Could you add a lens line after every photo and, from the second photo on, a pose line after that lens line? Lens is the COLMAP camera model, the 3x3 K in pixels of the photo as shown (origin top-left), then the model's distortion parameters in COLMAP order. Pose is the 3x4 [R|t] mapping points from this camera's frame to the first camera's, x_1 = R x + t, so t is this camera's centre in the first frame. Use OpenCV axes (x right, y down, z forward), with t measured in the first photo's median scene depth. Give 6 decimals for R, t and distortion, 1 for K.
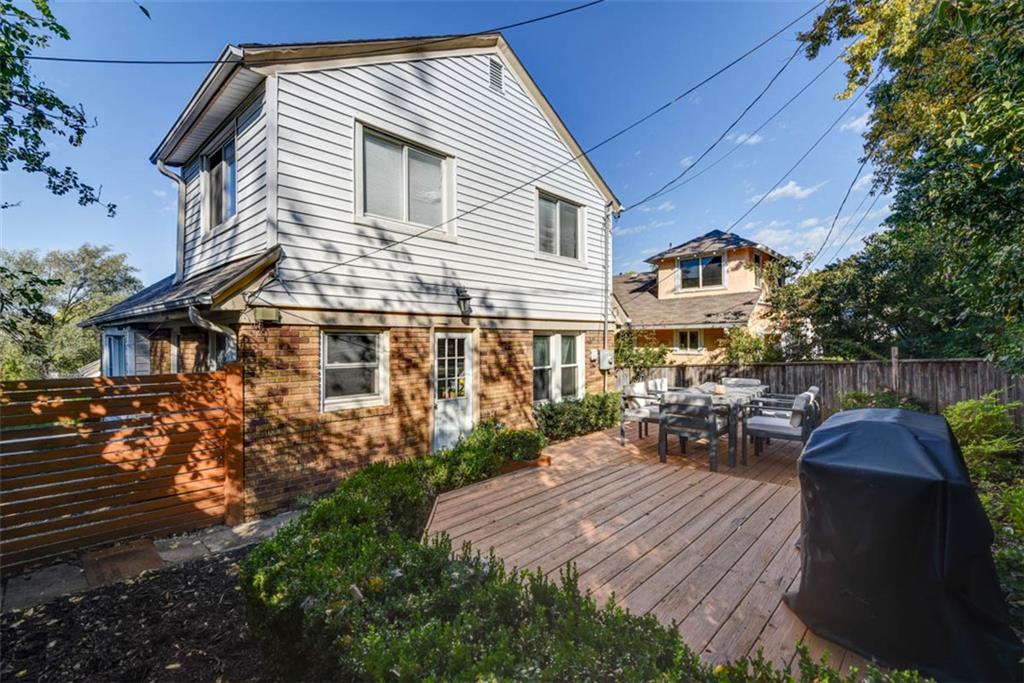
lens RADIAL K [[462.7, 0, 510.8], [0, 462.7, 340.4], [0, 0, 1]] dist [-0.000437, 0.000382]
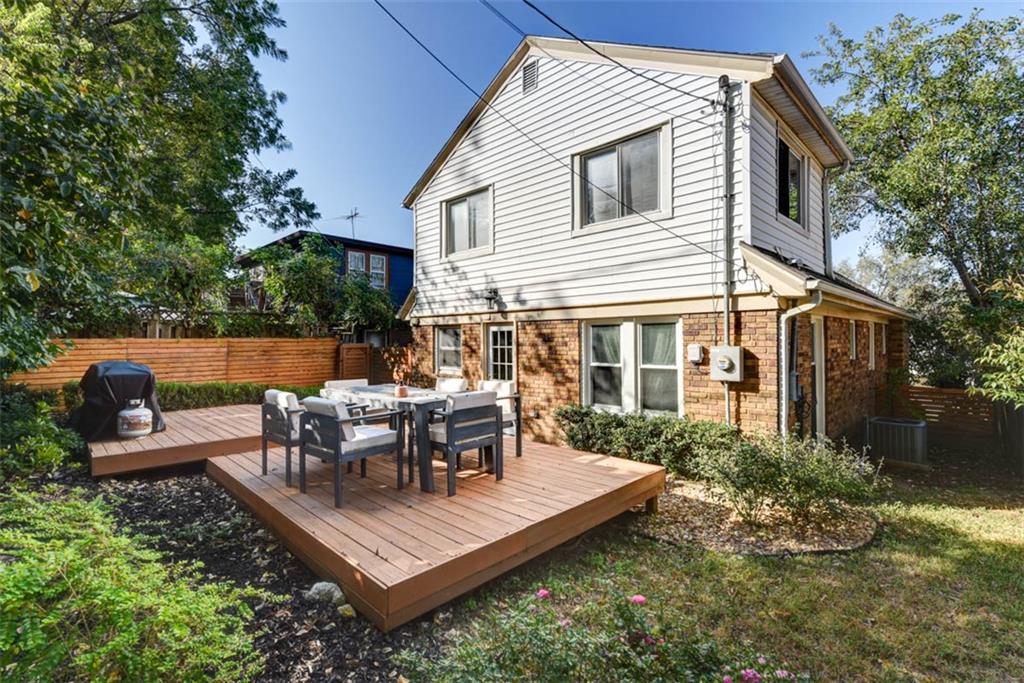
lens RADIAL K [[462.7, 0, 512.7], [0, 462.7, 336.3], [0, 0, 1]] dist [-0.000437, 0.000382]
pose [[-0.036003, -0.002009, -0.999350, 1.059973], [0.004790, 0.999986, -0.002183, 0.011928], [0.999340, -0.004865, -0.035993, 1.048883]]
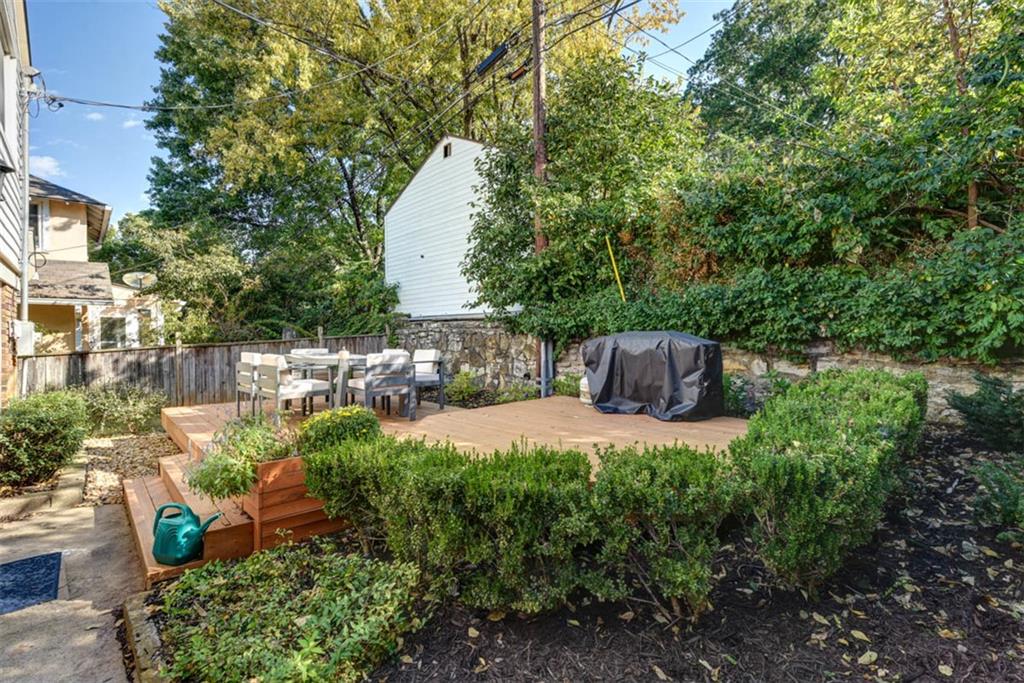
lens RADIAL K [[462.7, 0, 517.3], [0, 462.7, 339.7], [0, 0, 1]] dist [-0.000437, 0.000382]
pose [[0.077150, -0.004250, 0.997010, -0.448929], [0.005597, 0.999977, 0.003829, 0.058108], [-0.997004, 0.005285, 0.077172, 0.452552]]
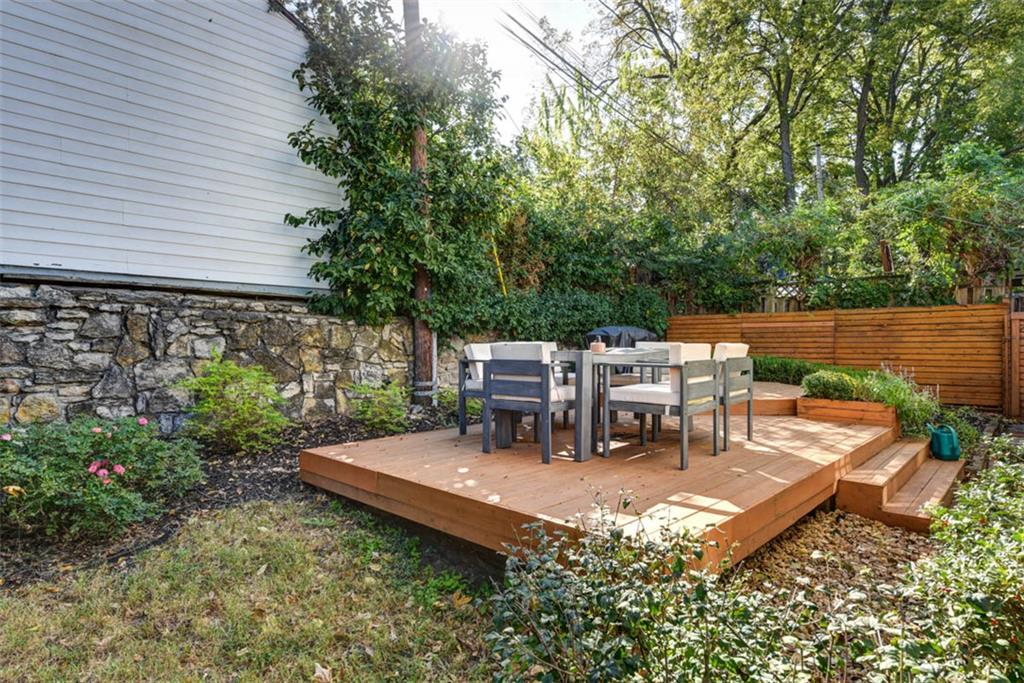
lens RADIAL K [[558.0, 0, 516.4], [0, 558.0, 340.1], [0, 0, 1]] dist [-0.000047, 0.000015]
pose [[-0.999884, 0.008592, 0.012570, 0.489258], [0.008599, 0.999963, 0.000486, 0.077038], [-0.012566, 0.000595, -0.999921, 1.535193]]
